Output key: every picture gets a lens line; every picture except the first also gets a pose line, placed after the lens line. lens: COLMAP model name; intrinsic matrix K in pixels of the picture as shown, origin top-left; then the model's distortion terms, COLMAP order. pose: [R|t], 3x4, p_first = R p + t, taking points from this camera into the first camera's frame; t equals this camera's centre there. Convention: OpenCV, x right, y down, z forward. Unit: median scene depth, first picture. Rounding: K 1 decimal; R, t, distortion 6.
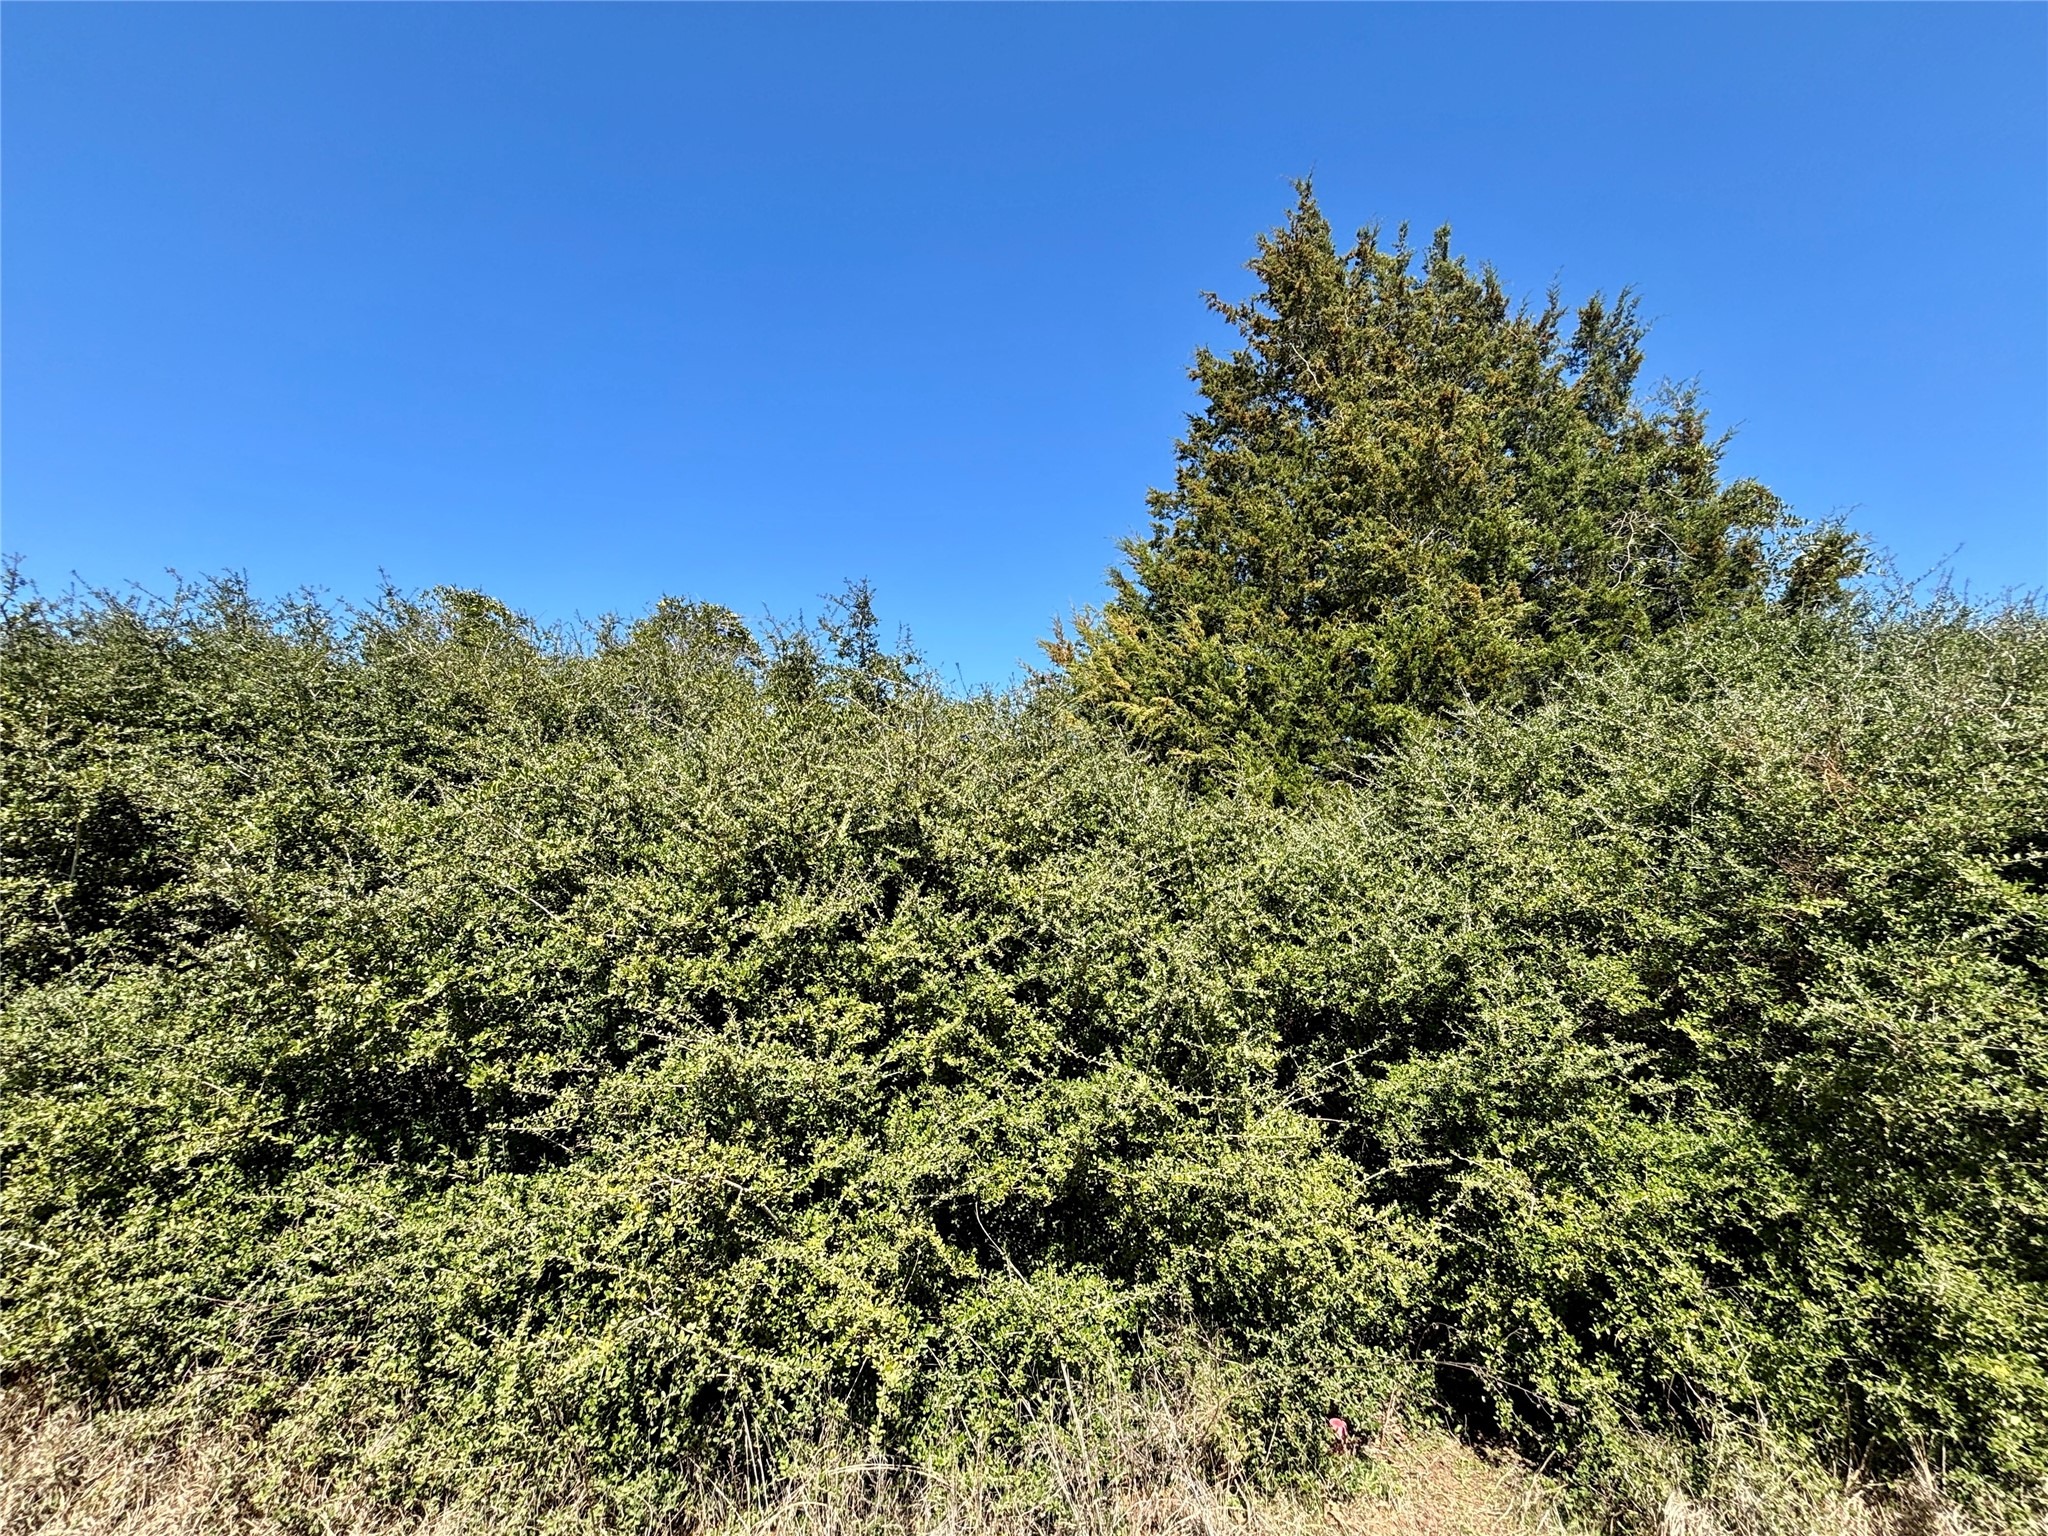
lens RADIAL K [[826.4, 0, 1022.2], [0, 826.4, 768.0], [0, 0, 1]] dist [0.002156, -0.000442]
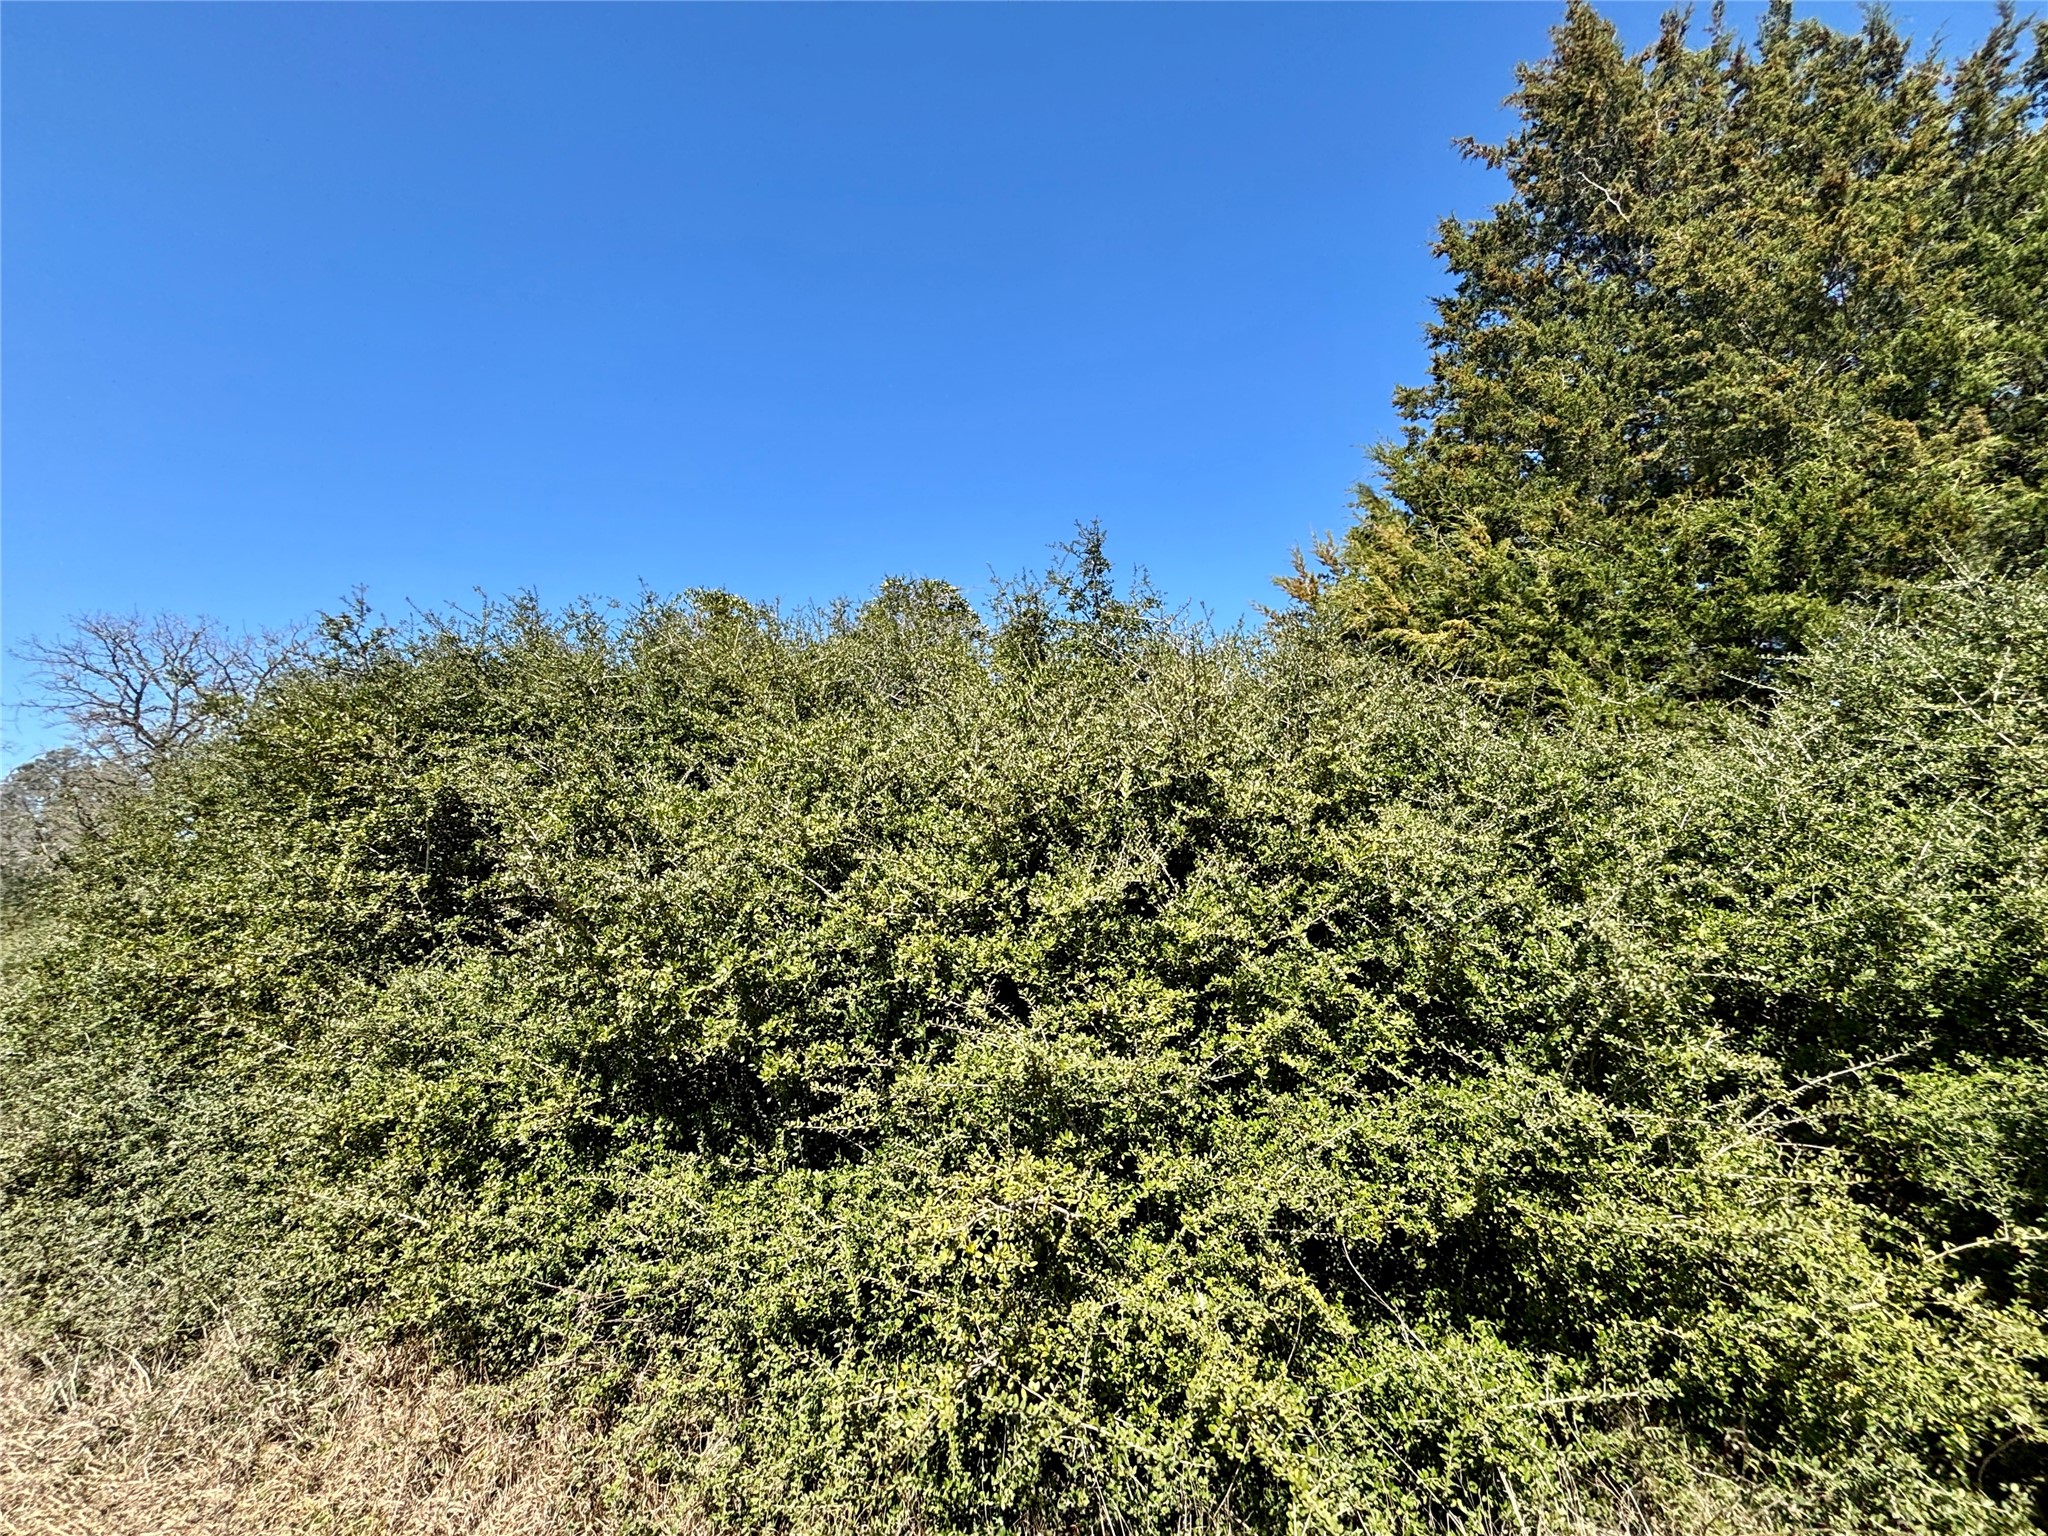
lens RADIAL K [[826.4, 0, 1026.7], [0, 826.4, 770.7], [0, 0, 1]] dist [0.002156, -0.000442]
pose [[0.969039, -0.059578, -0.239610, -0.114239], [0.069181, 0.997095, 0.031858, 0.024684], [0.237016, -0.047448, 0.970346, 0.151027]]
